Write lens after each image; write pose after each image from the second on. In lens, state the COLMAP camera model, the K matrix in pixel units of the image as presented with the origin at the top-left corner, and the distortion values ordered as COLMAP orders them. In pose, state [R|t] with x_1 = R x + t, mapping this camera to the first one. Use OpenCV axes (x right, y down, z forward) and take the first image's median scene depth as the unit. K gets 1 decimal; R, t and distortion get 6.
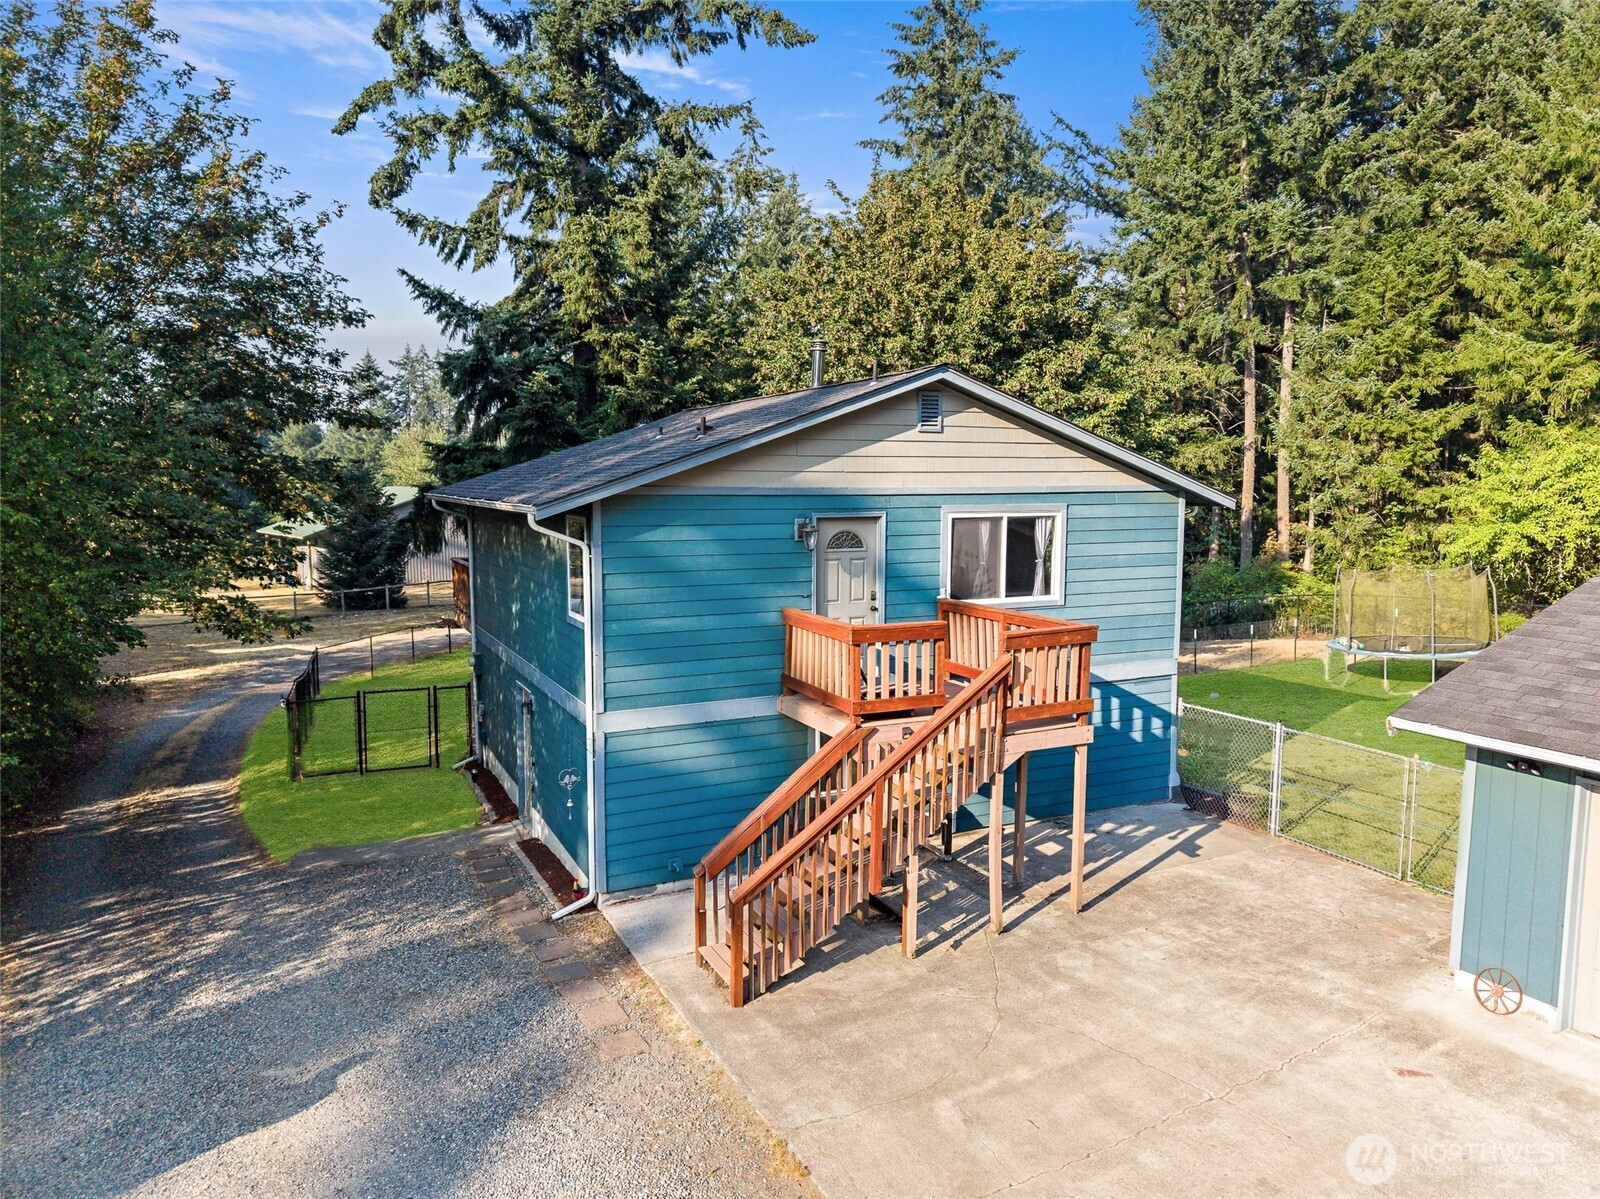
lens RADIAL K [[1062.9, 0, 800.0], [0, 1062.9, 599.5], [0, 0, 1]] dist [0.008300, 0.001811]
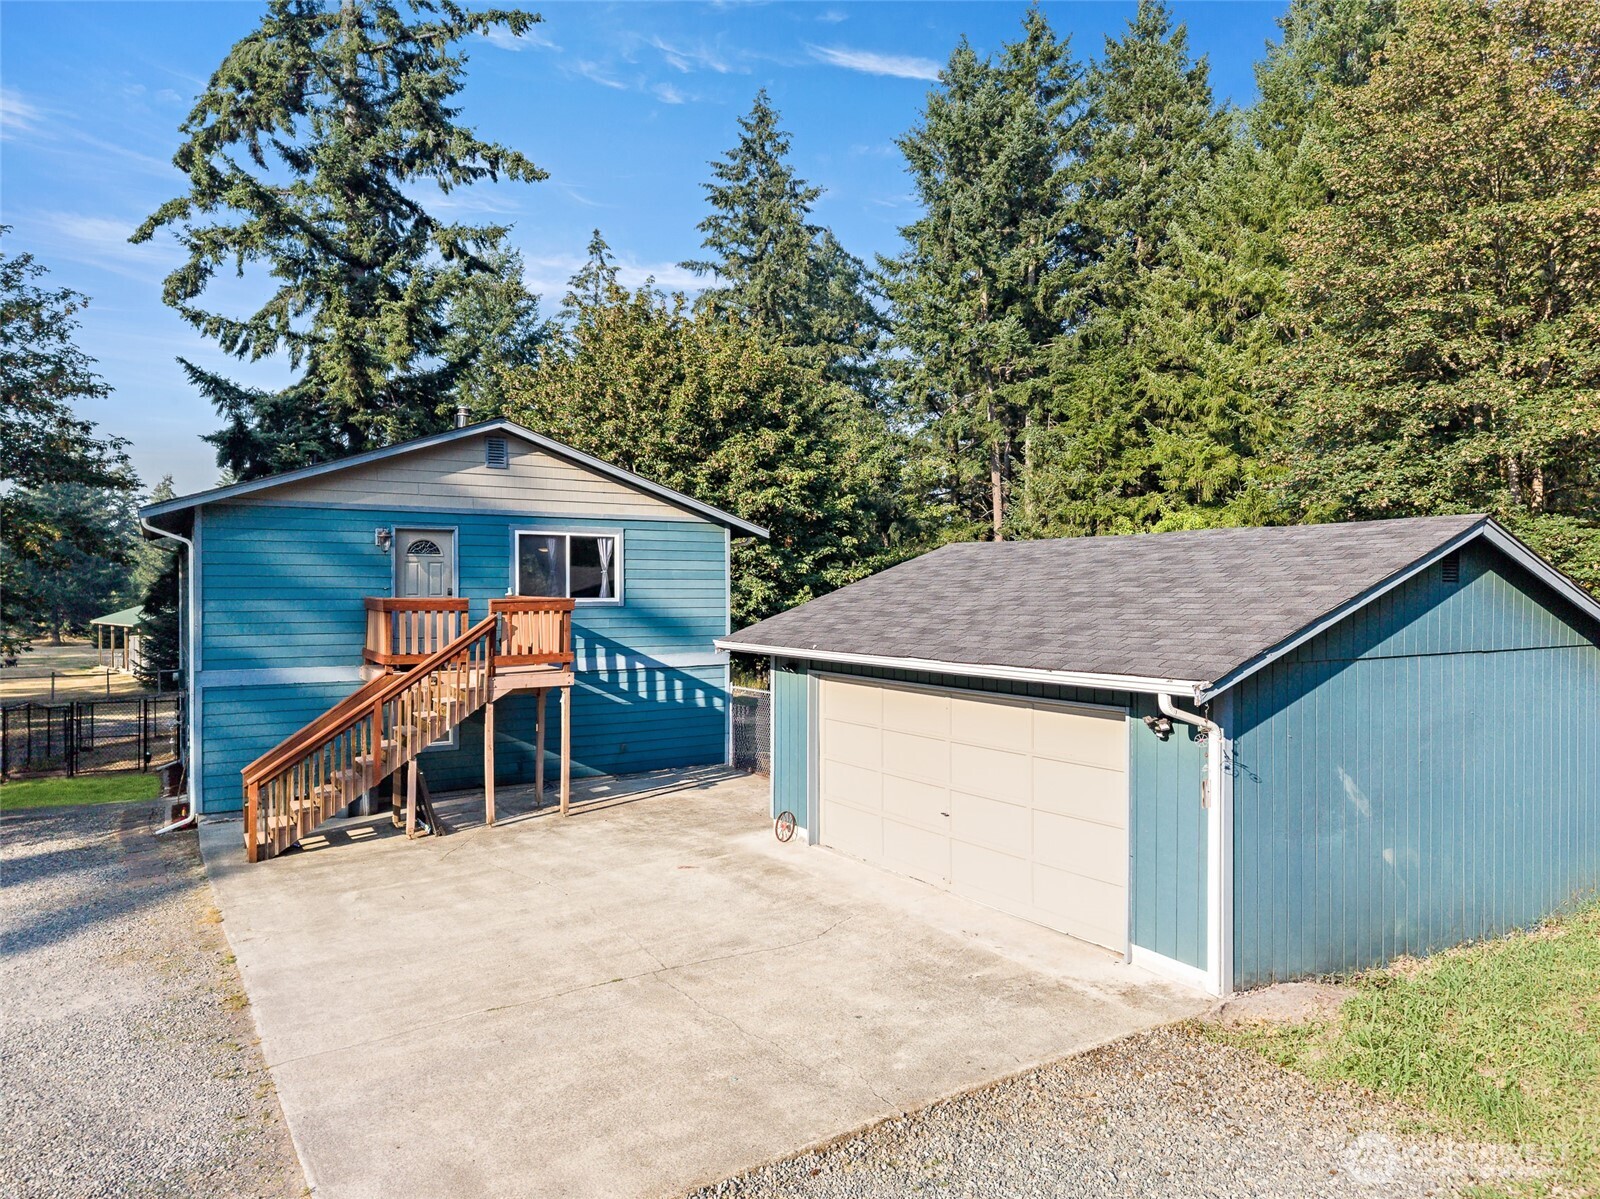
lens RADIAL K [[1067.6, 0, 800.0], [0, 1067.6, 599.5], [0, 0, 1]] dist [0.042631, -0.057704]
pose [[0.996303, -0.001314, 0.085901, 0.167446], [0.010212, 0.994606, -0.103220, 0.063528], [-0.085302, 0.103716, 0.990942, -0.146856]]
